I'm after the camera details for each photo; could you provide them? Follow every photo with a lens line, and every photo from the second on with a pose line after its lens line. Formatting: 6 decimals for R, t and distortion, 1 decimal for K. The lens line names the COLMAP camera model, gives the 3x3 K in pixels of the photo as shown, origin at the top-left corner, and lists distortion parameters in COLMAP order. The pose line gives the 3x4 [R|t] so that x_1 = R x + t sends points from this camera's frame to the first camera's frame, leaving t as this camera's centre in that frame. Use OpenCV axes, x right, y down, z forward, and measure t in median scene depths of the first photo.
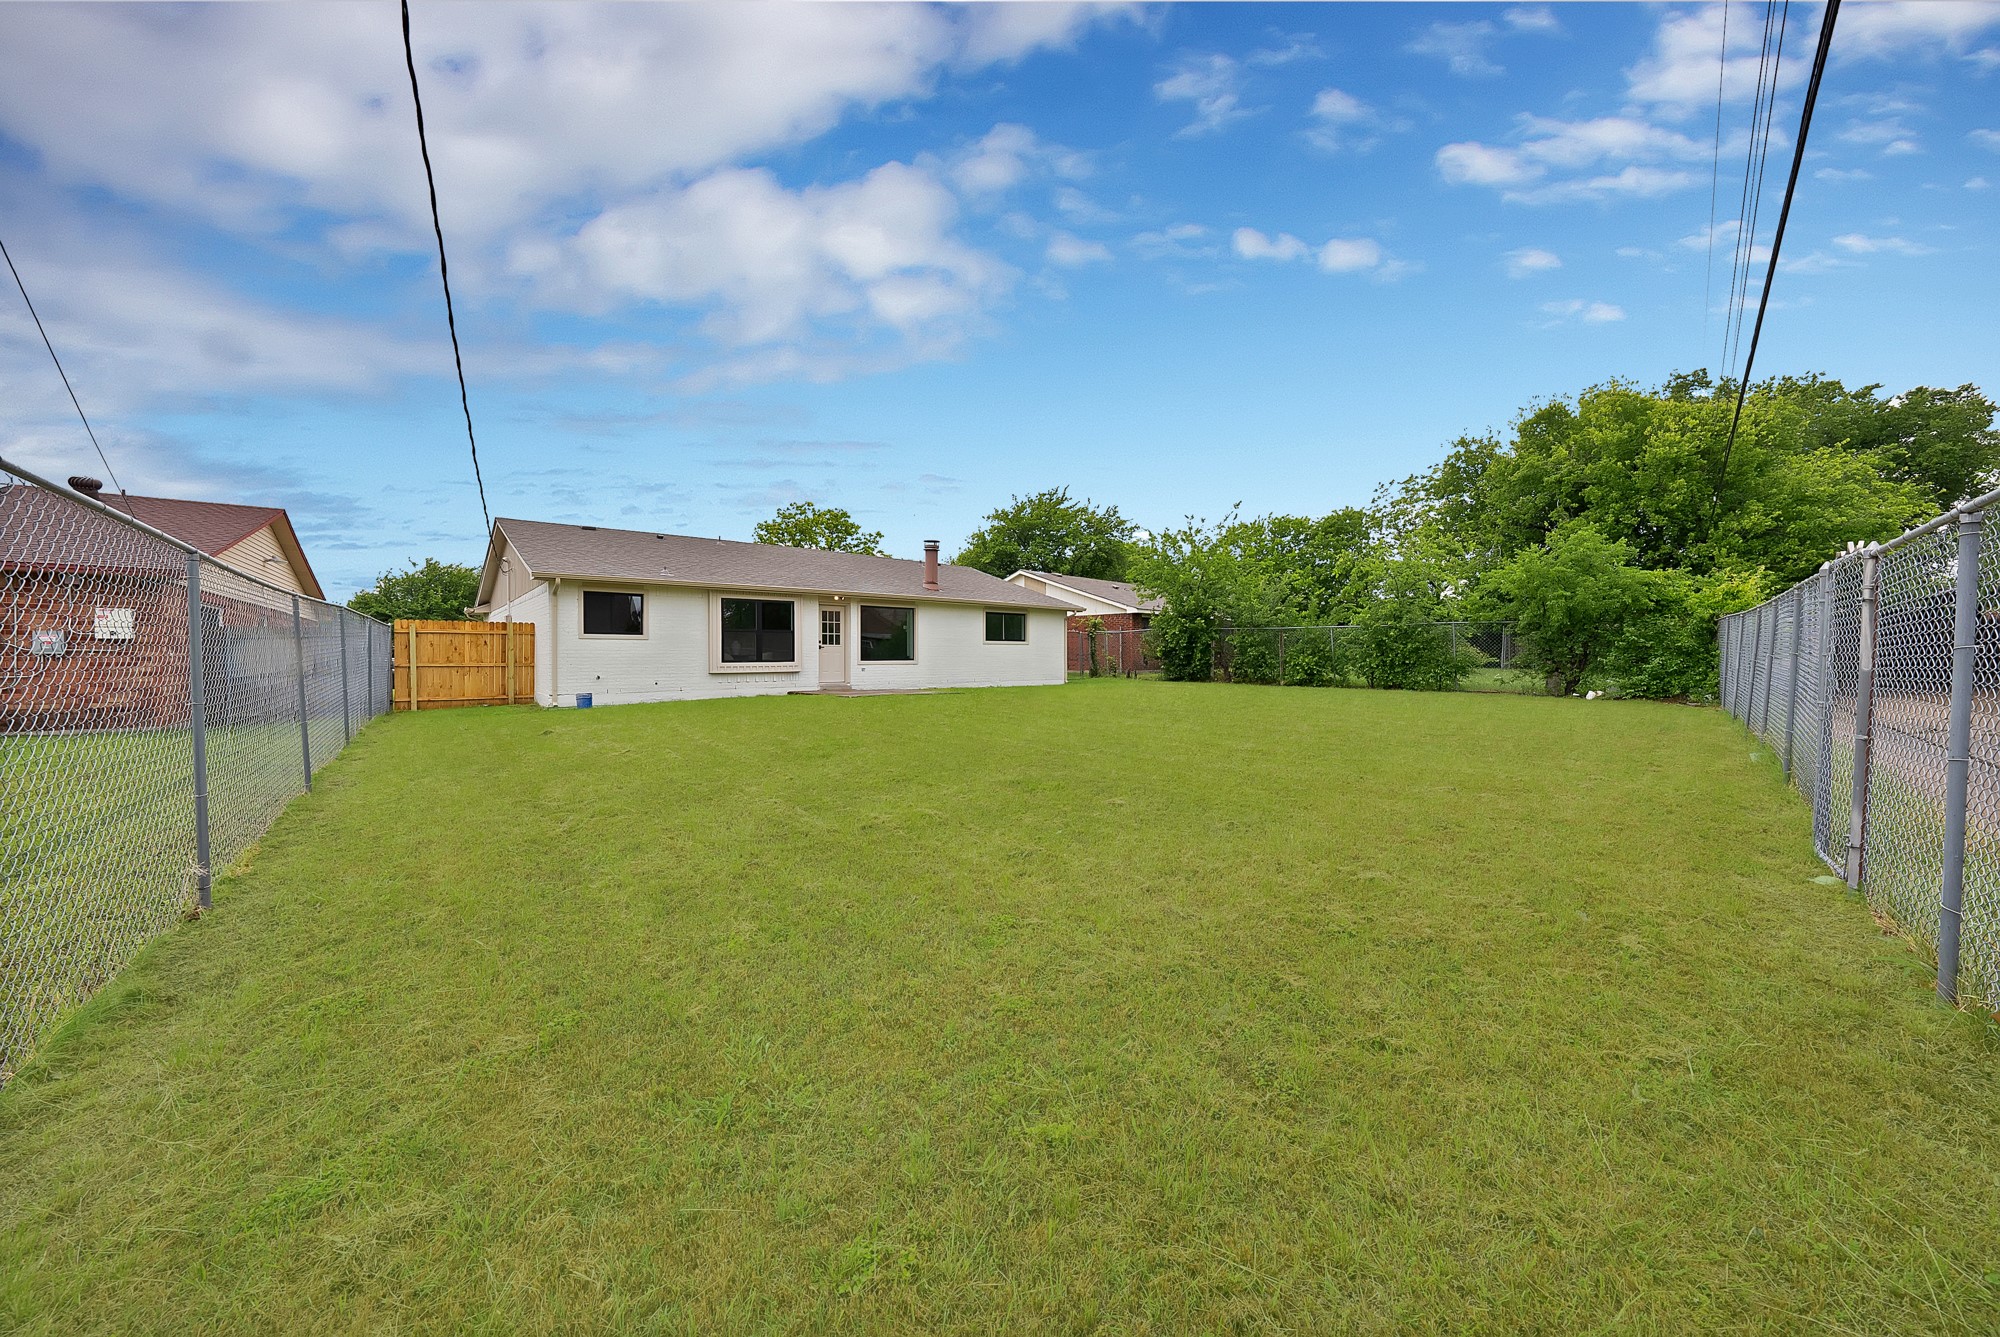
lens RADIAL K [[733.6, 0, 983.5], [0, 733.6, 656.3], [0, 0, 1]] dist [-0.007278, -0.000070]
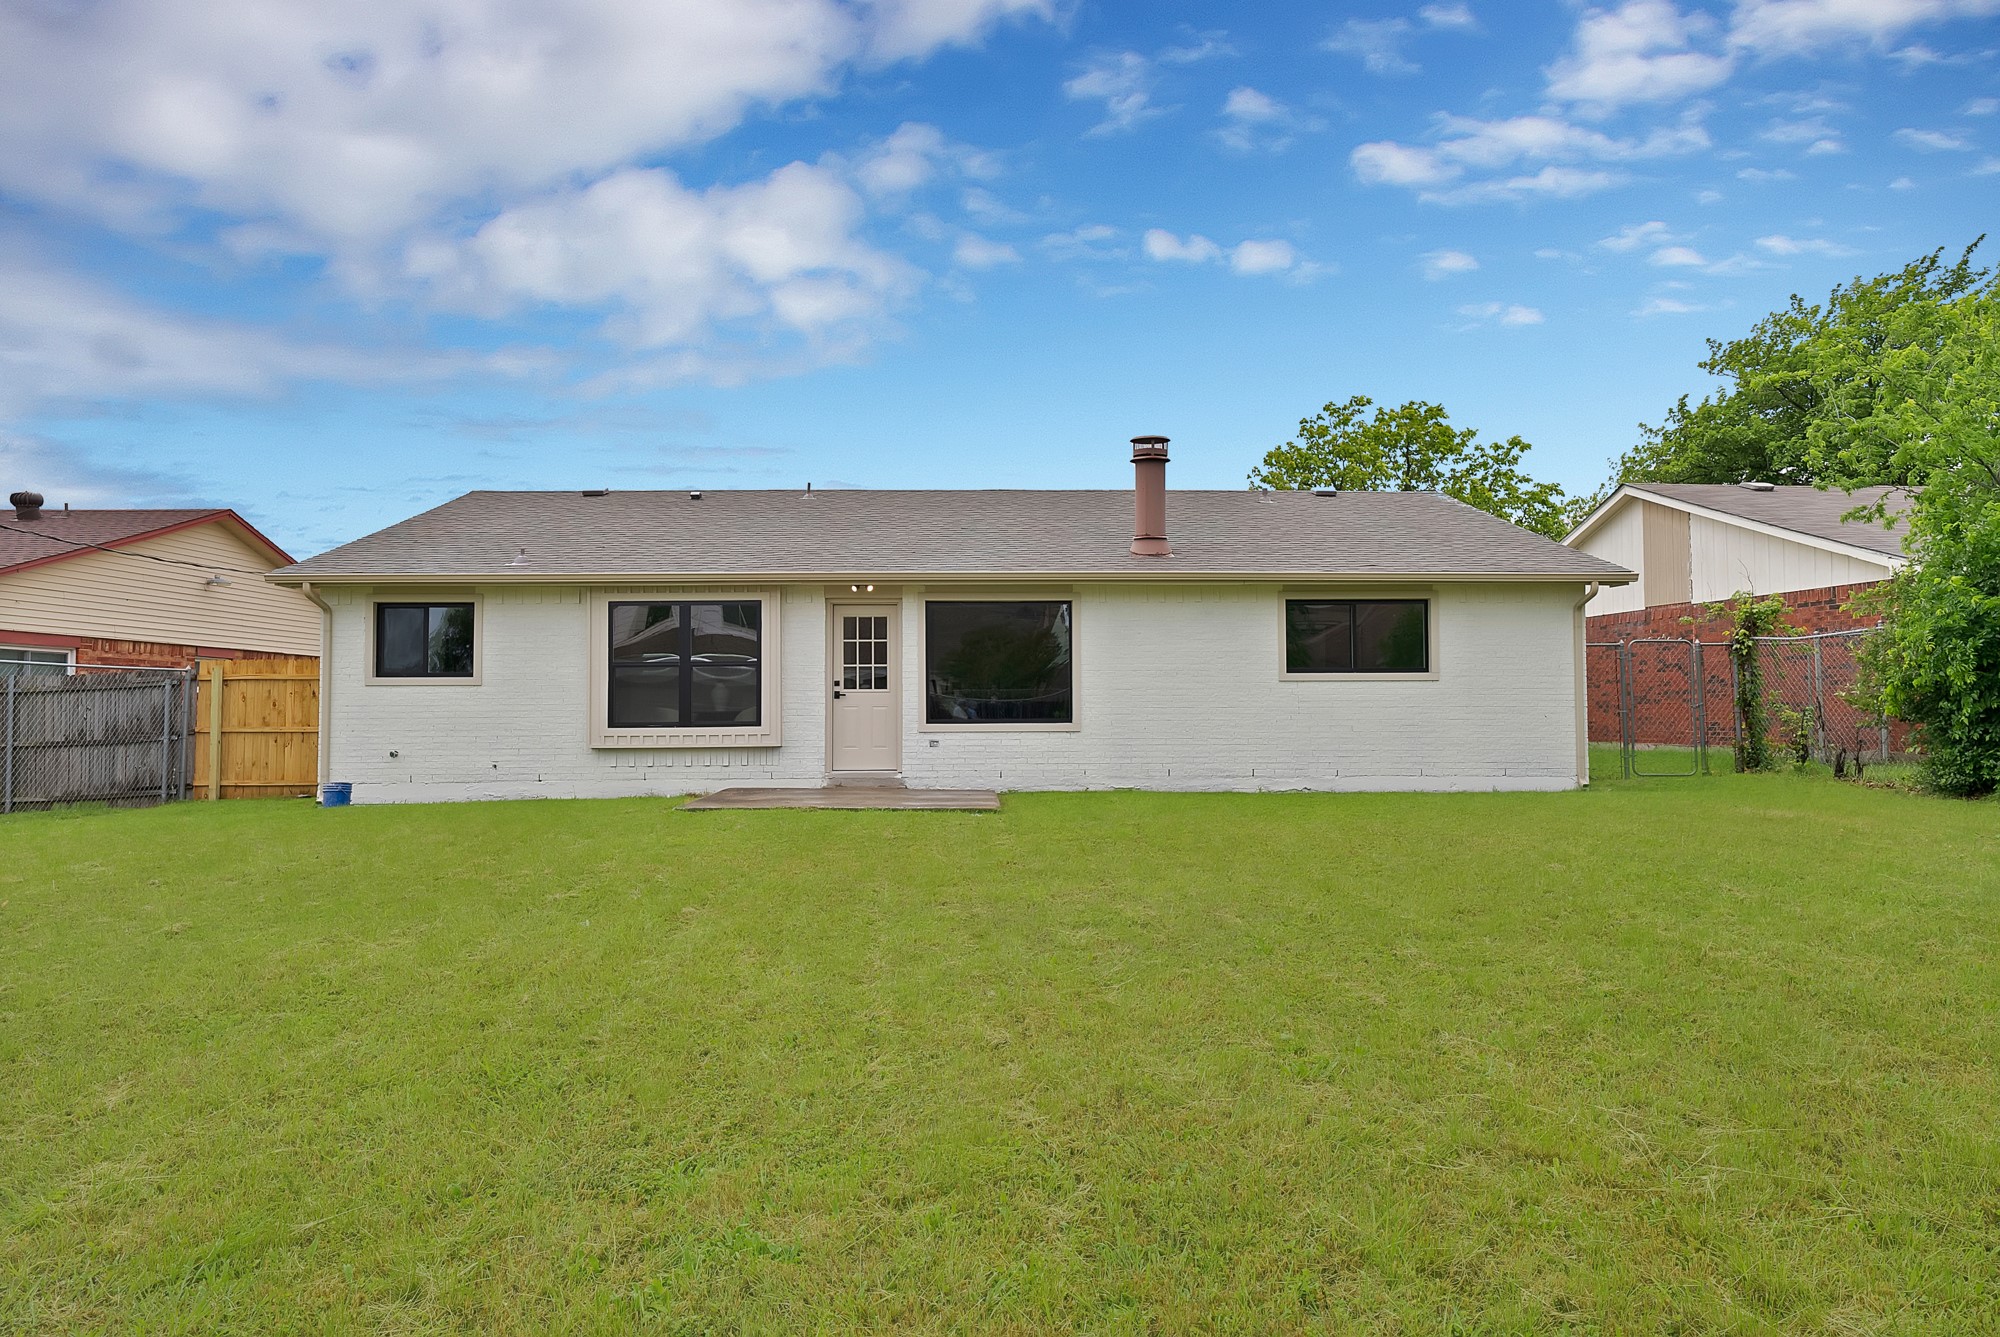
lens RADIAL K [[1321.4, 0, 1000.0], [0, 1321.4, 668.5], [0, 0, 1]] dist [-0.002054, 0.000487]
pose [[0.765864, -0.020812, -0.642666, 0.391474], [0.004451, 0.999624, -0.027067, -0.005914], [0.642987, 0.017869, 0.765669, 0.412216]]
